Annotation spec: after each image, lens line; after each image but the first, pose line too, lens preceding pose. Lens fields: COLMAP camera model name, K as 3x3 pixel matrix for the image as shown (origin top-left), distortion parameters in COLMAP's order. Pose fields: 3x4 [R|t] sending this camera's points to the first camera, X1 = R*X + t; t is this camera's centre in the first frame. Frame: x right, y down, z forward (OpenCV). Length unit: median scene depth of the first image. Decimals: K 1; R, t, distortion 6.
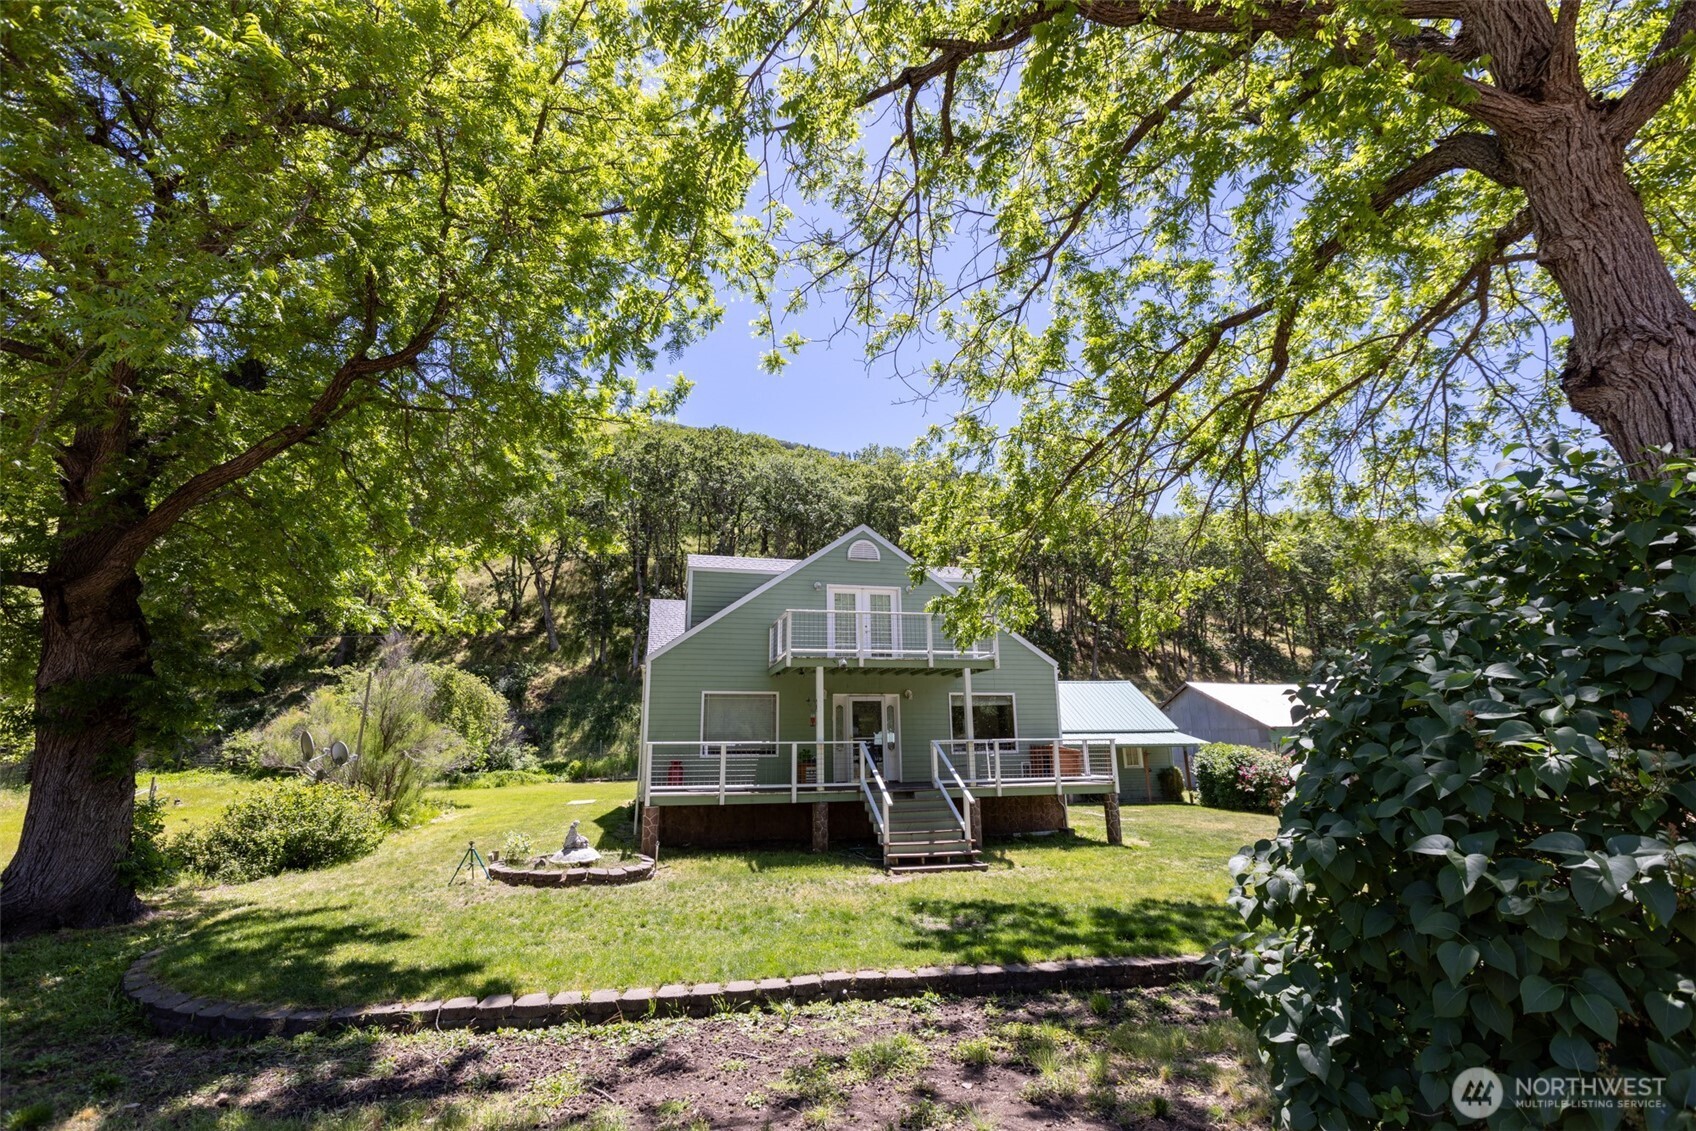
lens RADIAL K [[769.5, 0, 845.2], [0, 769.5, 545.2], [0, 0, 1]] dist [0.005962, 0.000503]
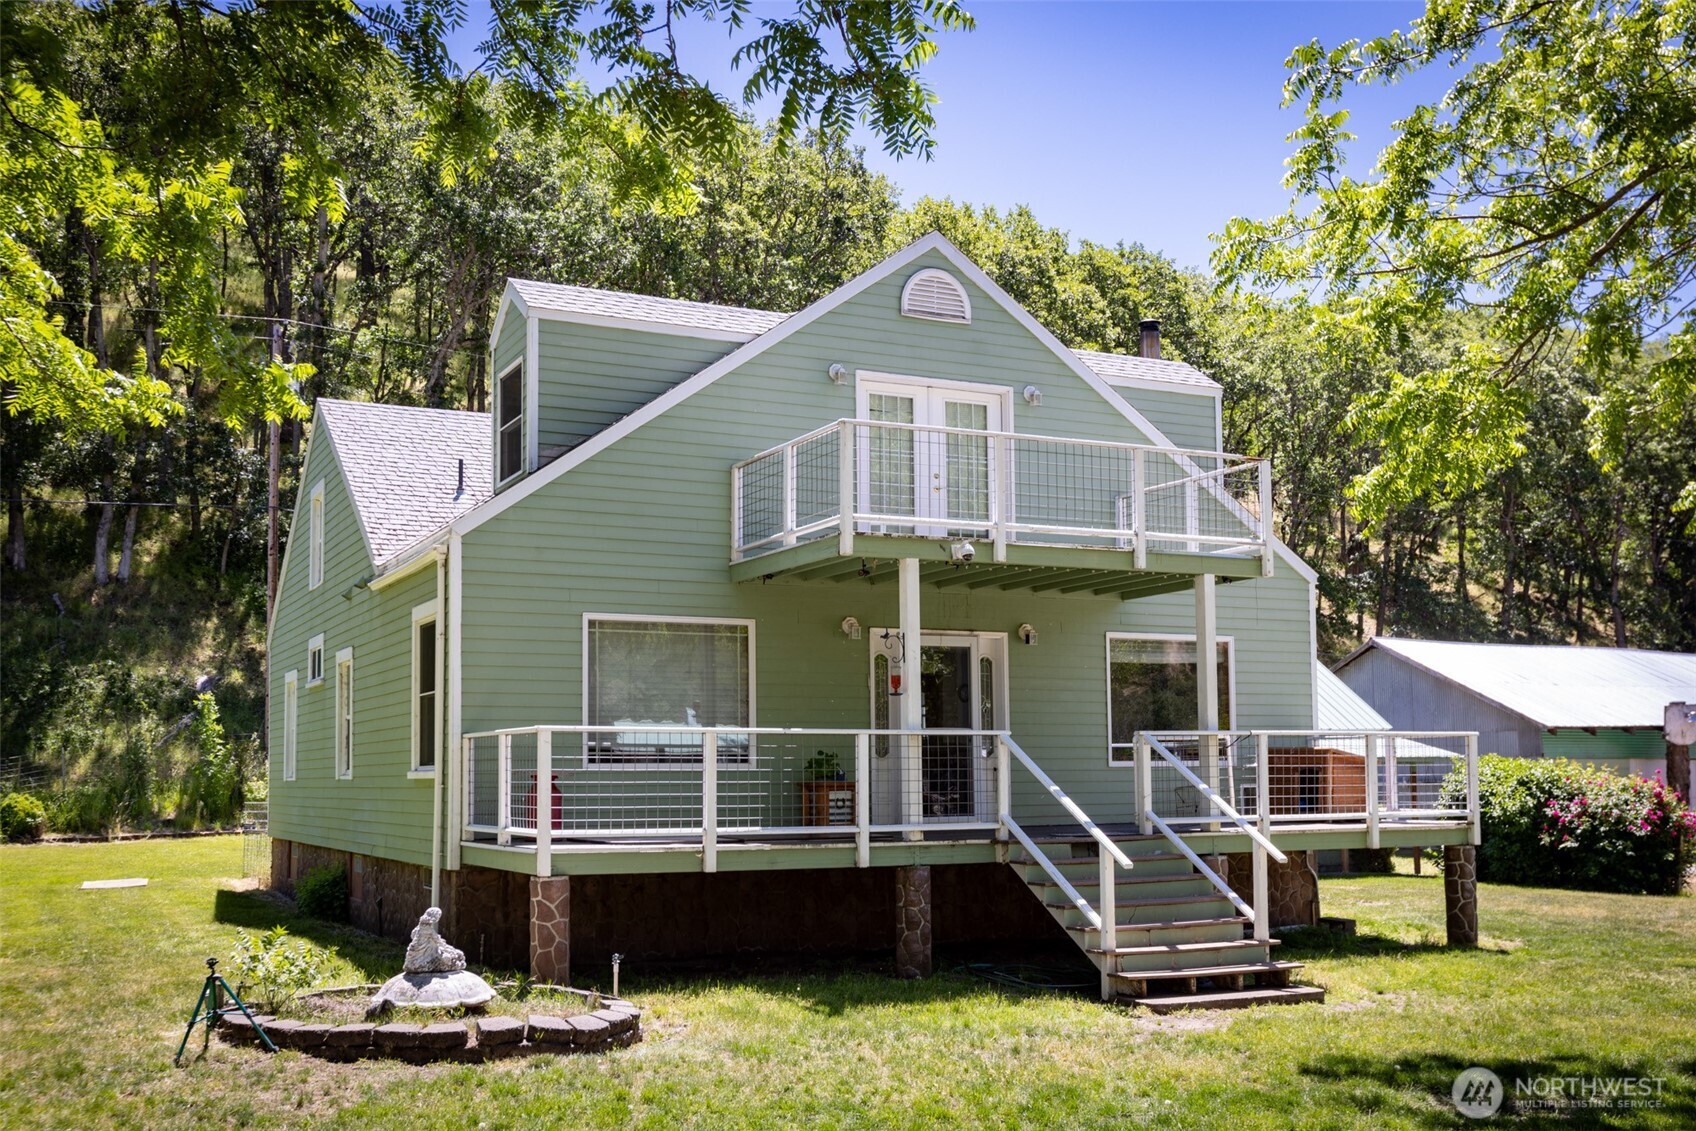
lens RADIAL K [[1708.5, 0, 844.7], [0, 1708.5, 640.0], [0, 0, 1]] dist [0.005633, -0.037649]
pose [[0.978902, 0.019130, 0.203432, -0.241055], [-0.054477, 0.984004, 0.169612, 0.042398], [-0.196933, -0.177116, 0.964286, 0.091367]]
